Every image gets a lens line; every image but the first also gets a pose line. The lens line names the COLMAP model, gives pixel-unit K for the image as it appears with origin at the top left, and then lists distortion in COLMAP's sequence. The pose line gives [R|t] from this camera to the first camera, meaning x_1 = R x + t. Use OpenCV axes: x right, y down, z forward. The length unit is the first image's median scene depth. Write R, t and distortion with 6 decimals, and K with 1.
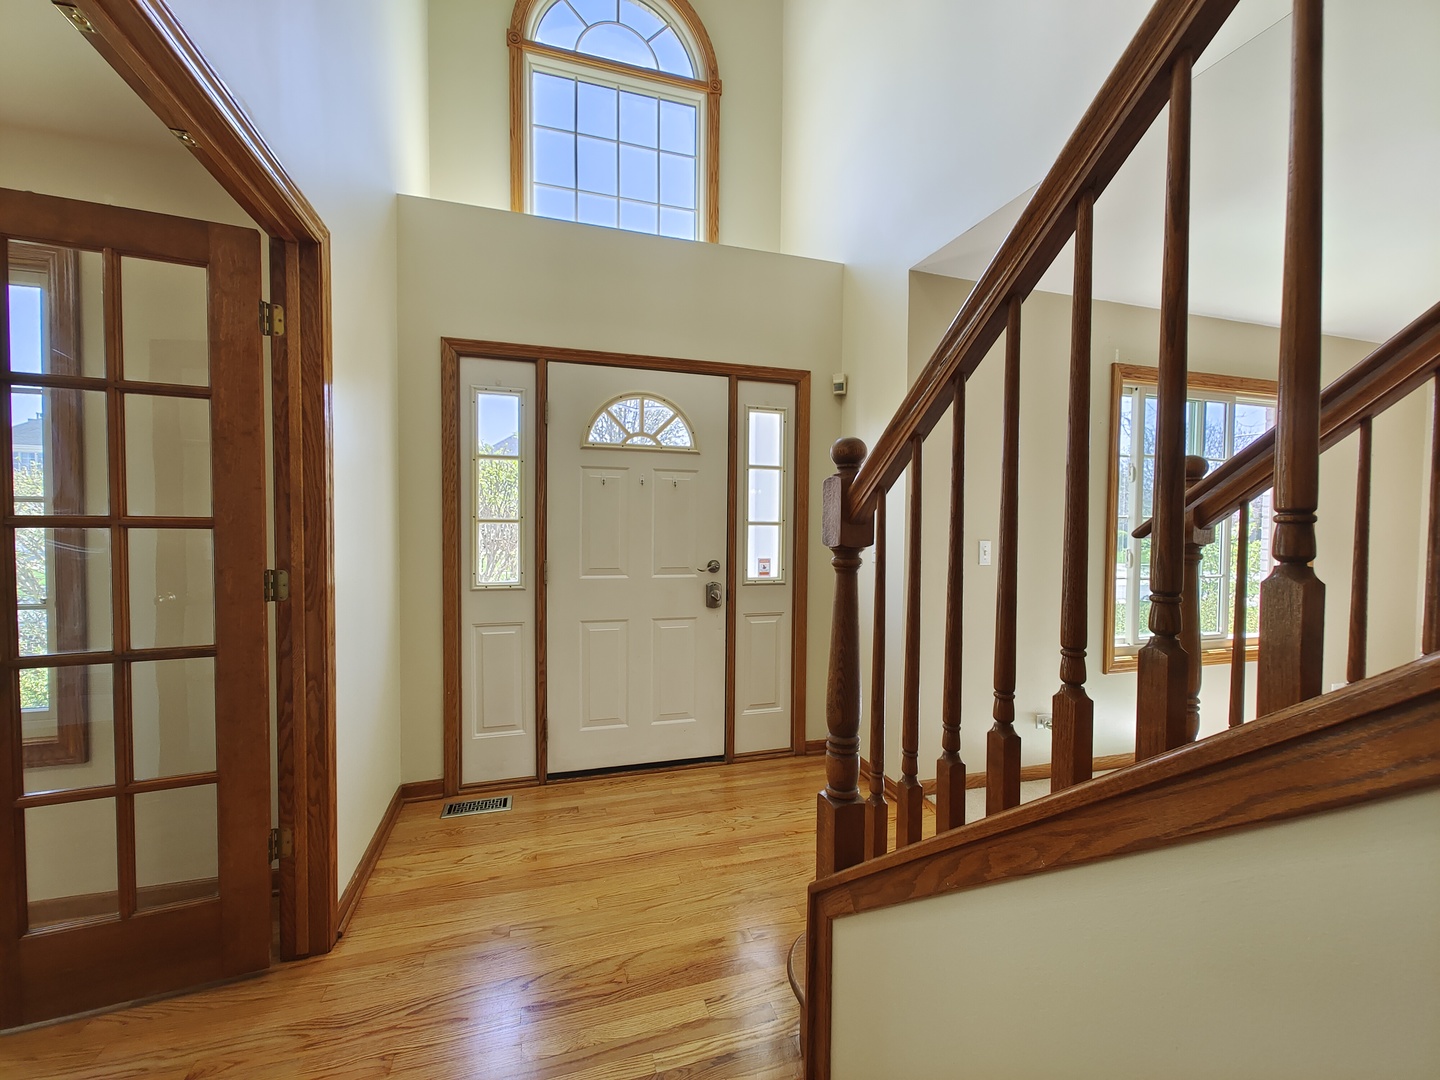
lens RADIAL K [[584.7, 0, 720.0], [0, 584.7, 540.0], [0, 0, 1]] dist [0.008755, -0.000110]
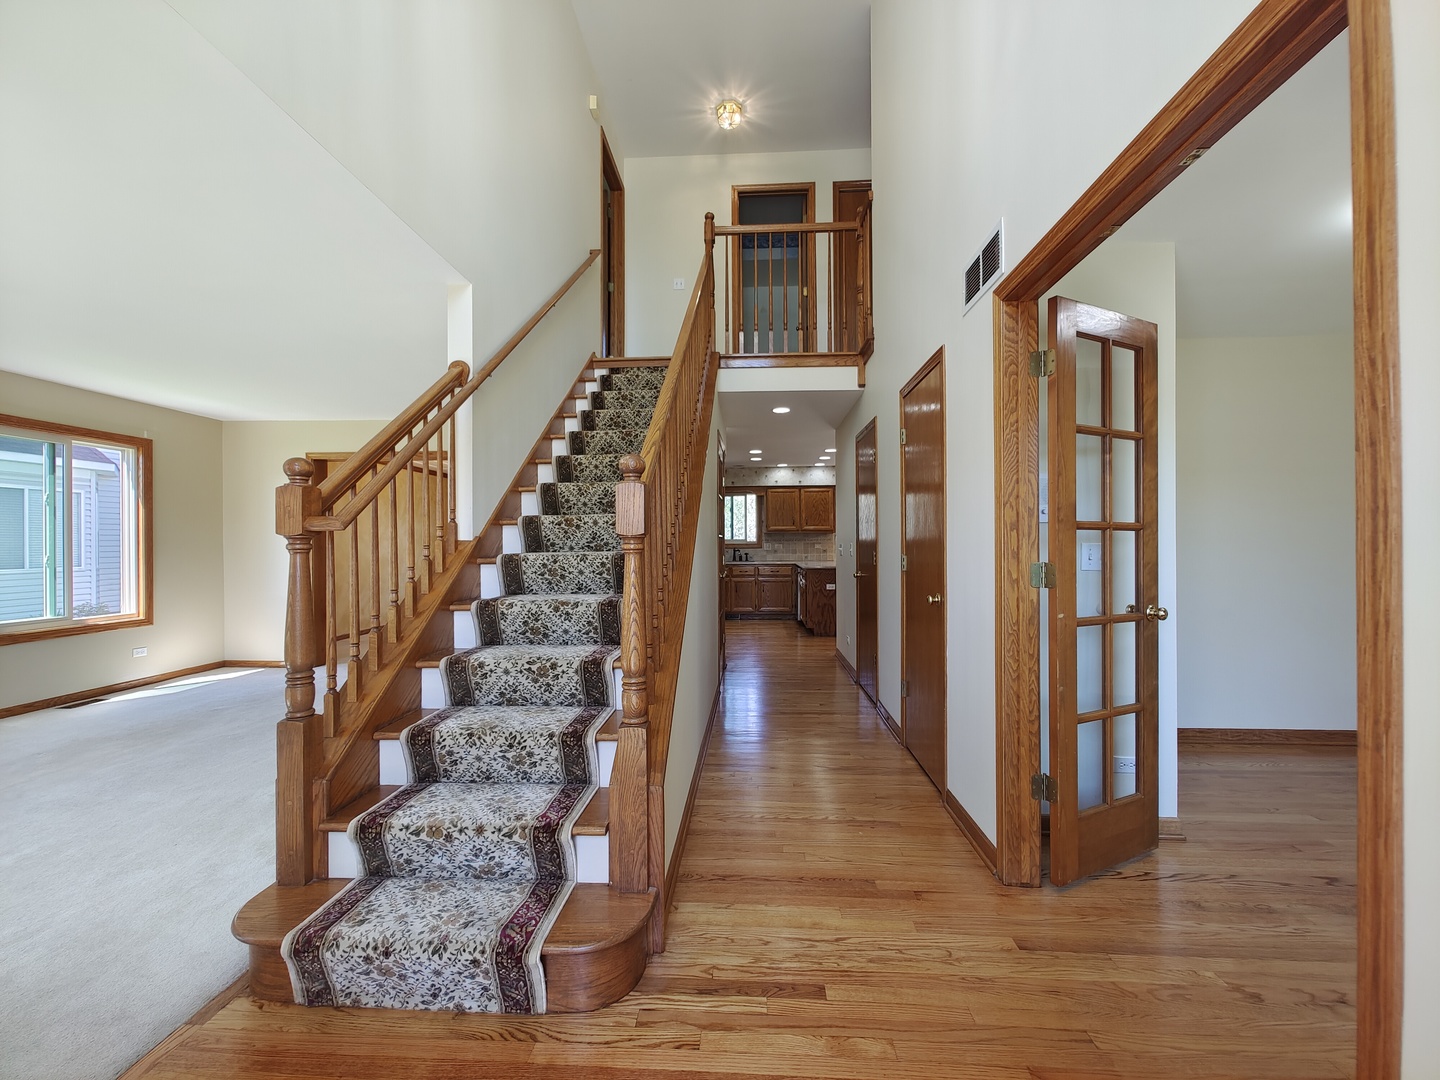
lens RADIAL K [[590.8, 0, 720.0], [0, 590.8, 540.0], [0, 0, 1]] dist [-0.002106, -0.000434]
pose [[-0.933715, -0.002470, 0.358008, -0.247717], [0.007359, 0.999633, 0.026088, -0.006083], [-0.357941, 0.026993, -0.933354, 1.194879]]
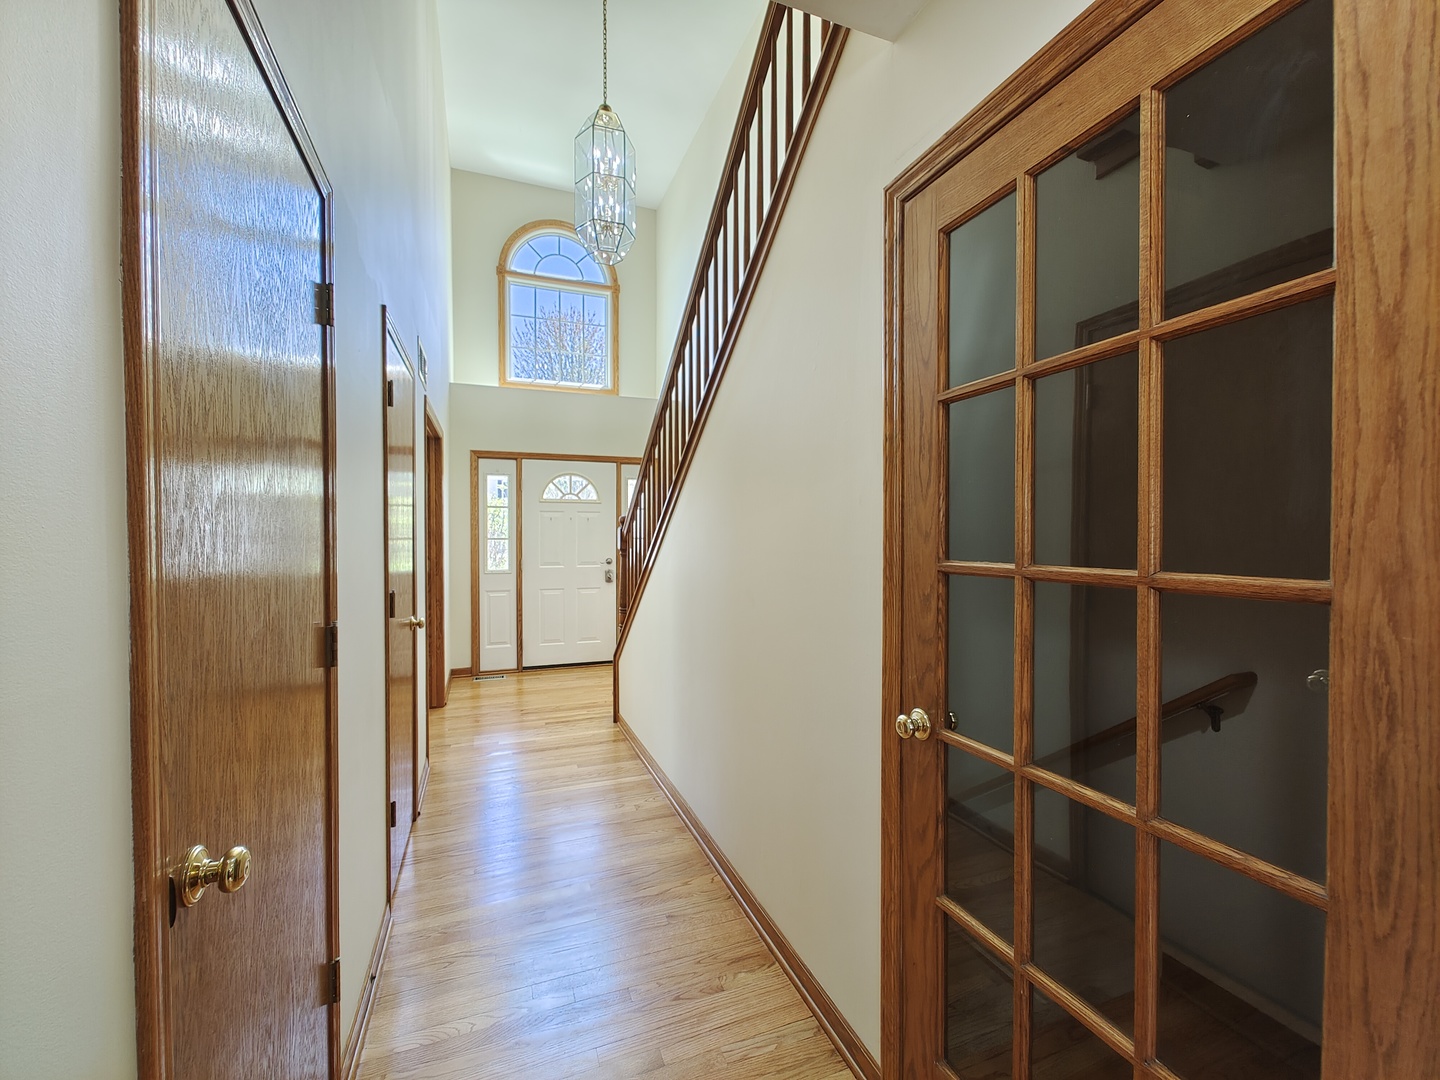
lens RADIAL K [[590.8, 0, 720.0], [0, 590.8, 540.0], [0, 0, 1]] dist [-0.002106, -0.000434]
pose [[0.997597, -0.010629, 0.068460, 0.232559], [0.012071, 0.999713, -0.020696, 0.020604], [-0.068221, 0.021472, 0.997439, -1.024326]]
